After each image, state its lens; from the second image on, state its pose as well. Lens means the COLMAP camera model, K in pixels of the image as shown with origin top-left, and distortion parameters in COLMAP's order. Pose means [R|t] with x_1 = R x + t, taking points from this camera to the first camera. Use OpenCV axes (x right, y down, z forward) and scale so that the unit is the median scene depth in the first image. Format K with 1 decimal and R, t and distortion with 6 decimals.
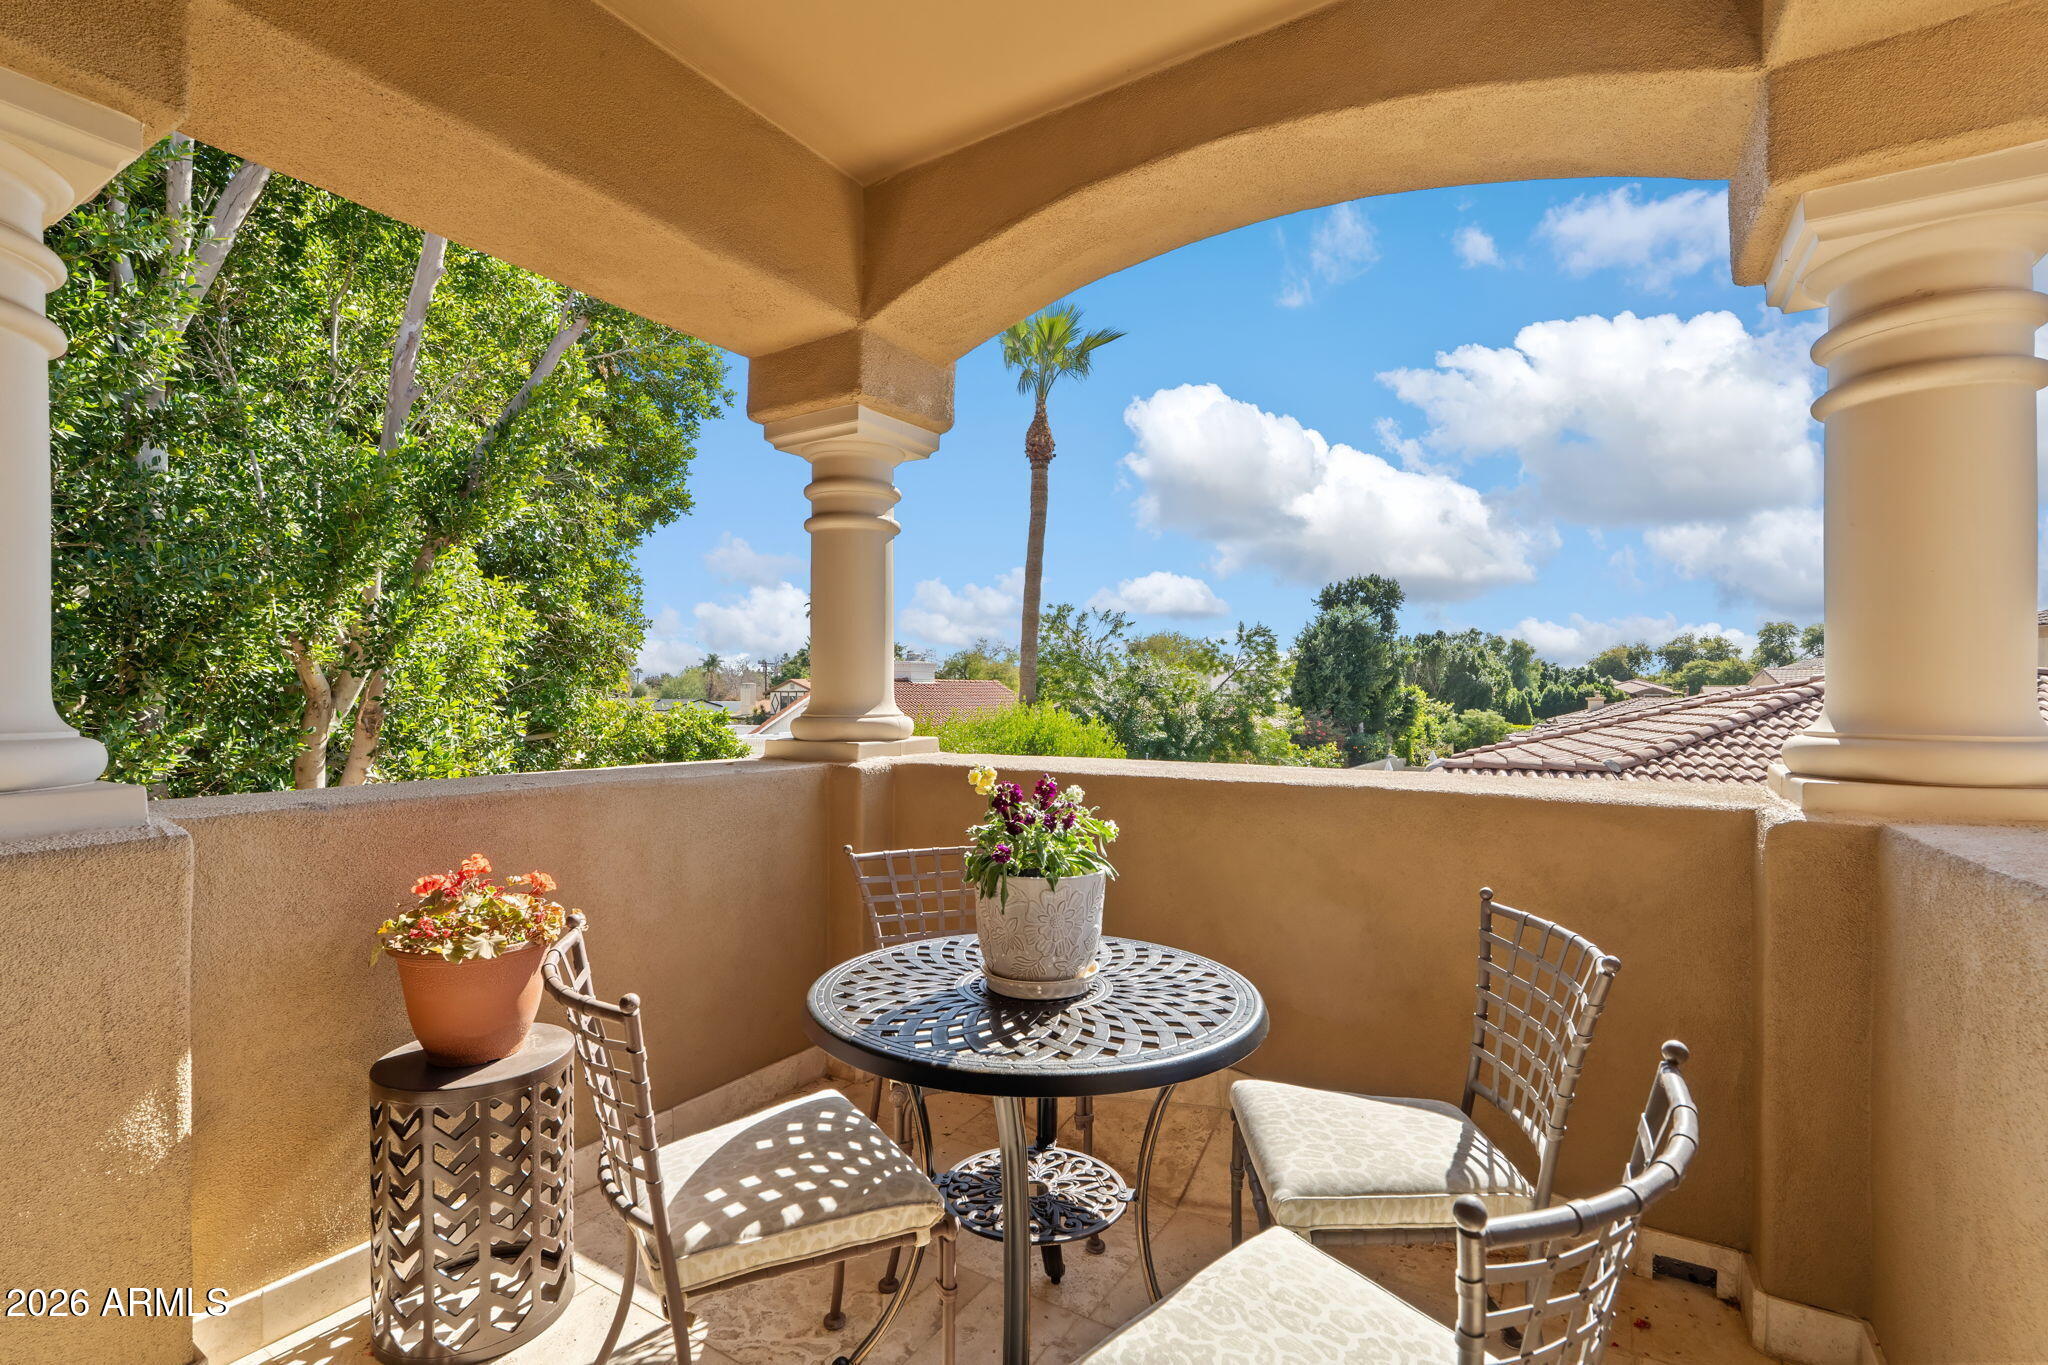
lens RADIAL K [[898.6, 0, 1023.7], [0, 898.6, 695.9], [0, 0, 1]] dist [-0.001660, 0.000149]
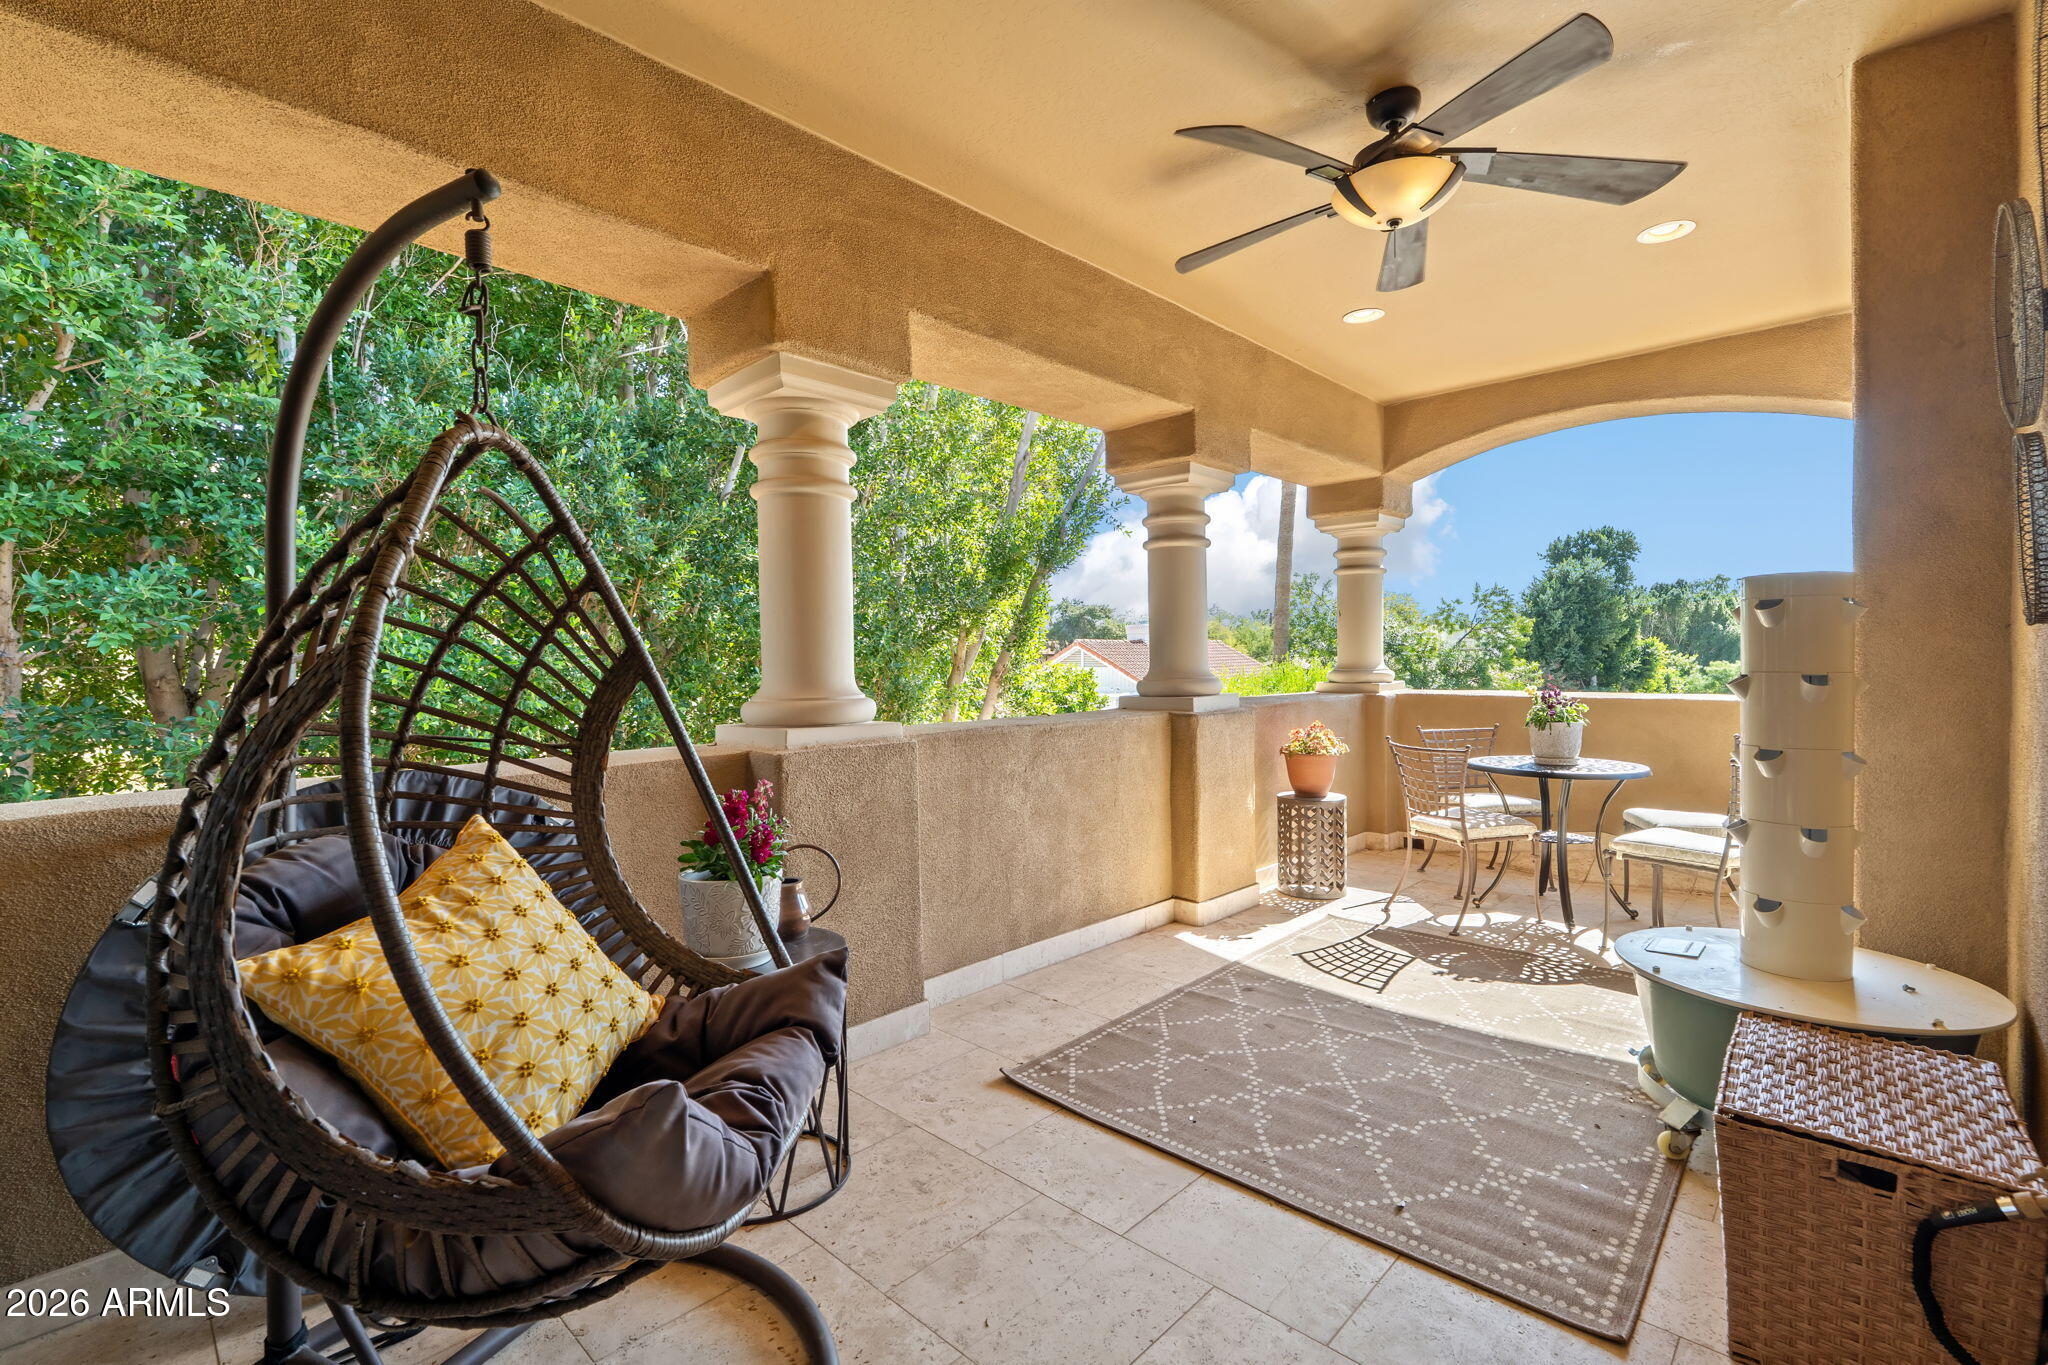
lens RADIAL K [[898.6, 0, 1028.6], [0, 898.6, 671.7], [0, 0, 1]] dist [-0.001660, 0.000149]
pose [[0.981661, -0.011276, -0.190302, -0.051532], [0.014894, 0.999734, 0.017591, -0.002025], [0.190053, -0.020103, 0.981568, -0.100090]]
